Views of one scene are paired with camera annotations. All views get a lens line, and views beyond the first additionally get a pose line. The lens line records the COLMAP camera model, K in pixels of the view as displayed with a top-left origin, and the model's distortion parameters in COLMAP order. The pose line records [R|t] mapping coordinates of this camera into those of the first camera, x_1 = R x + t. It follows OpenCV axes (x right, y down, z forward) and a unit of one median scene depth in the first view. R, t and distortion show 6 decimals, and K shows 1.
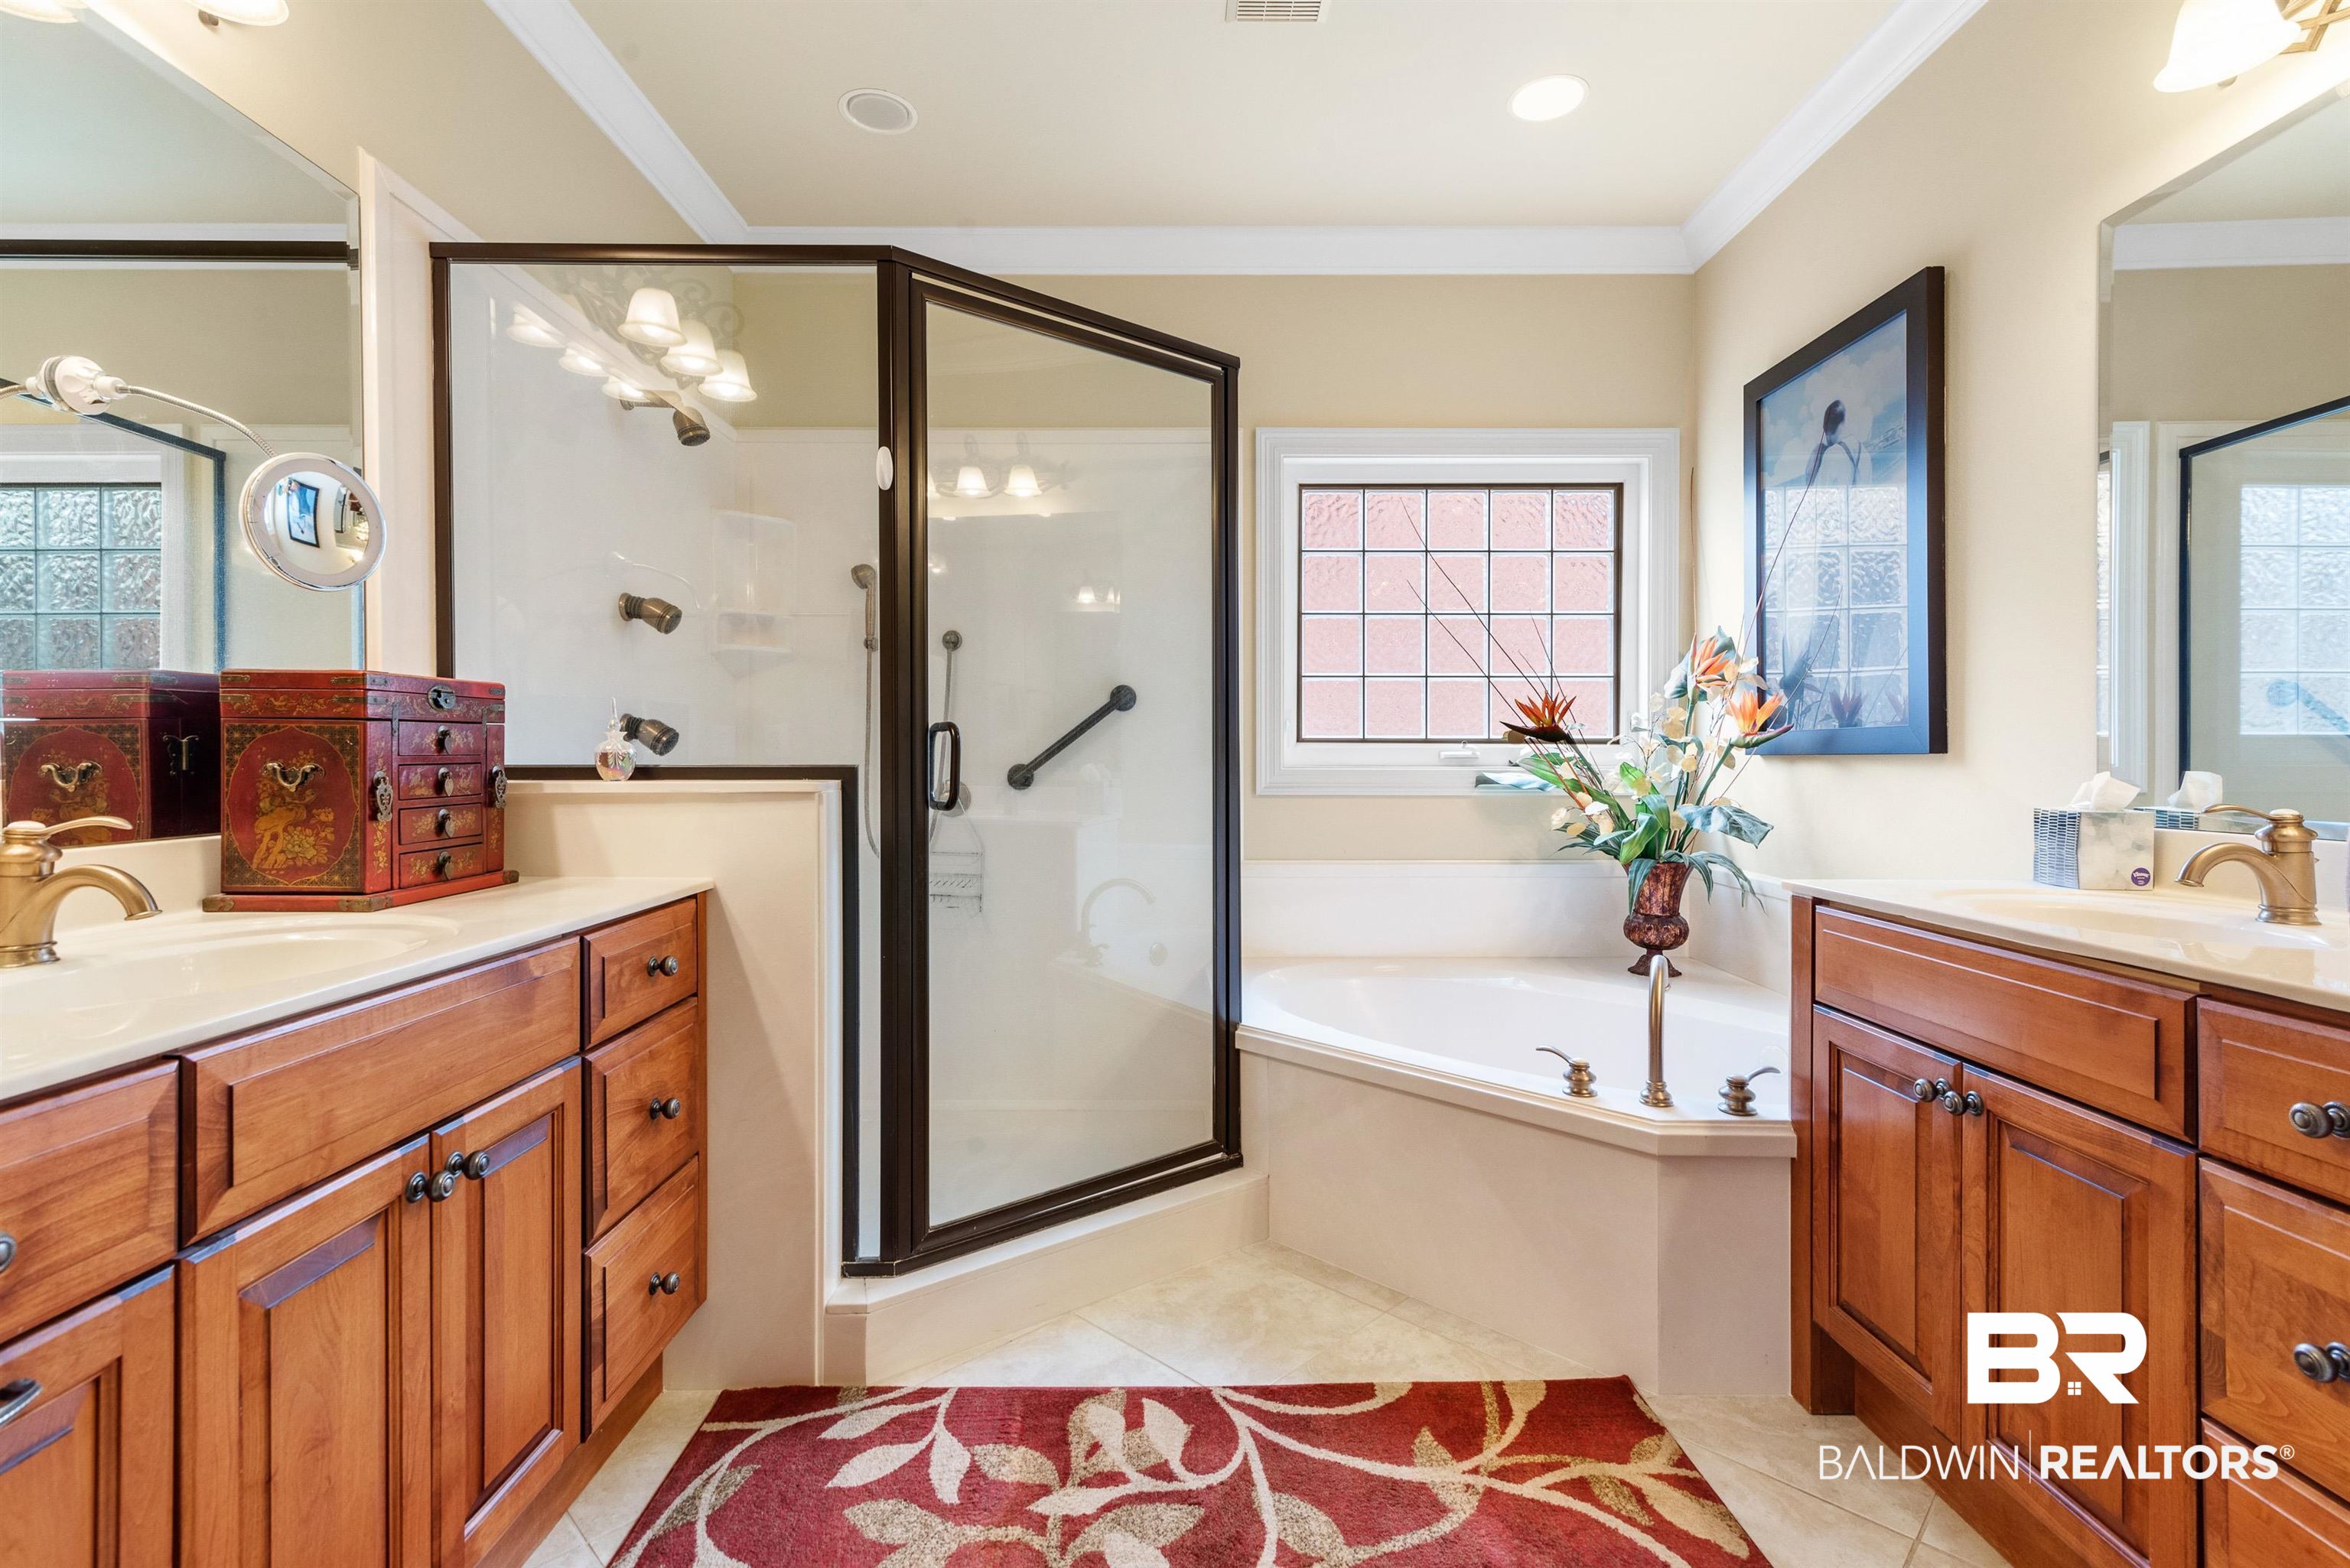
lens RADIAL K [[1058.3, 0, 1166.9], [0, 1058.3, 764.1], [0, 0, 1]] dist [0.017303, -0.000792]
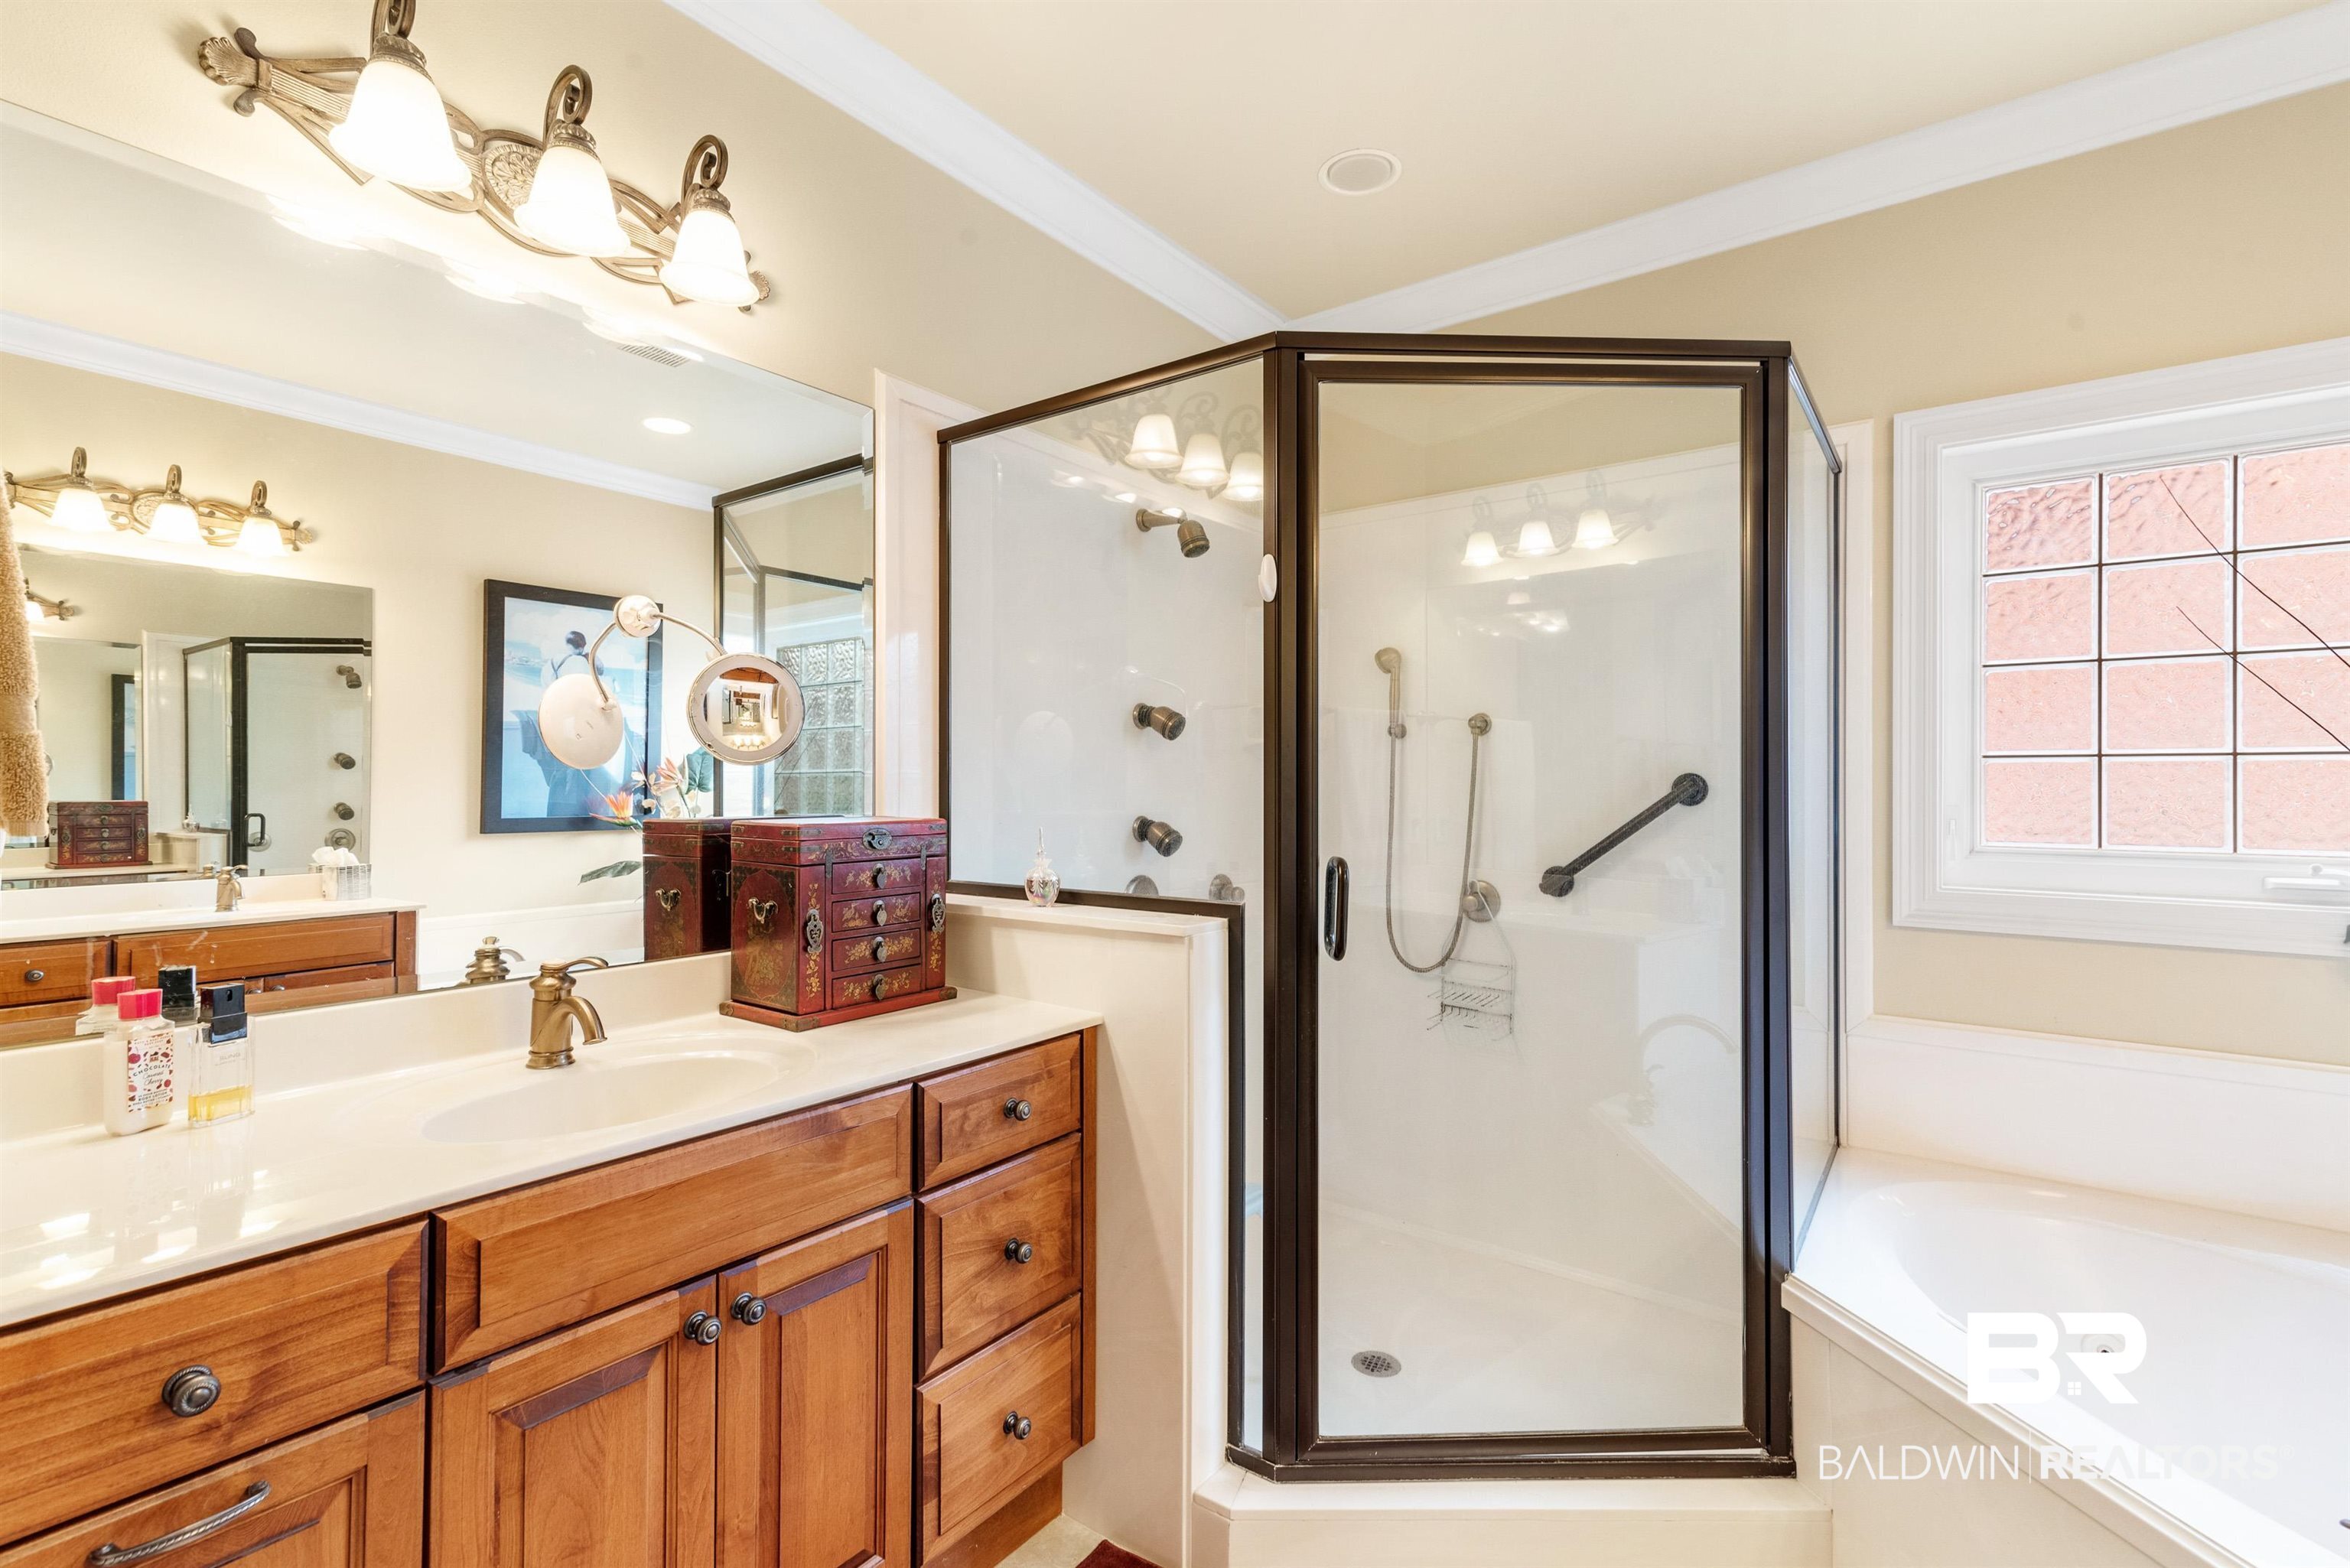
lens RADIAL K [[1058.3, 0, 1186.1], [0, 1058.3, 789.7], [0, 0, 1]] dist [0.017303, -0.000792]
pose [[0.809721, 0.004271, -0.586800, 0.204508], [-0.010648, 0.999916, -0.007415, -0.089984], [0.586719, 0.012252, 0.809698, 0.226821]]
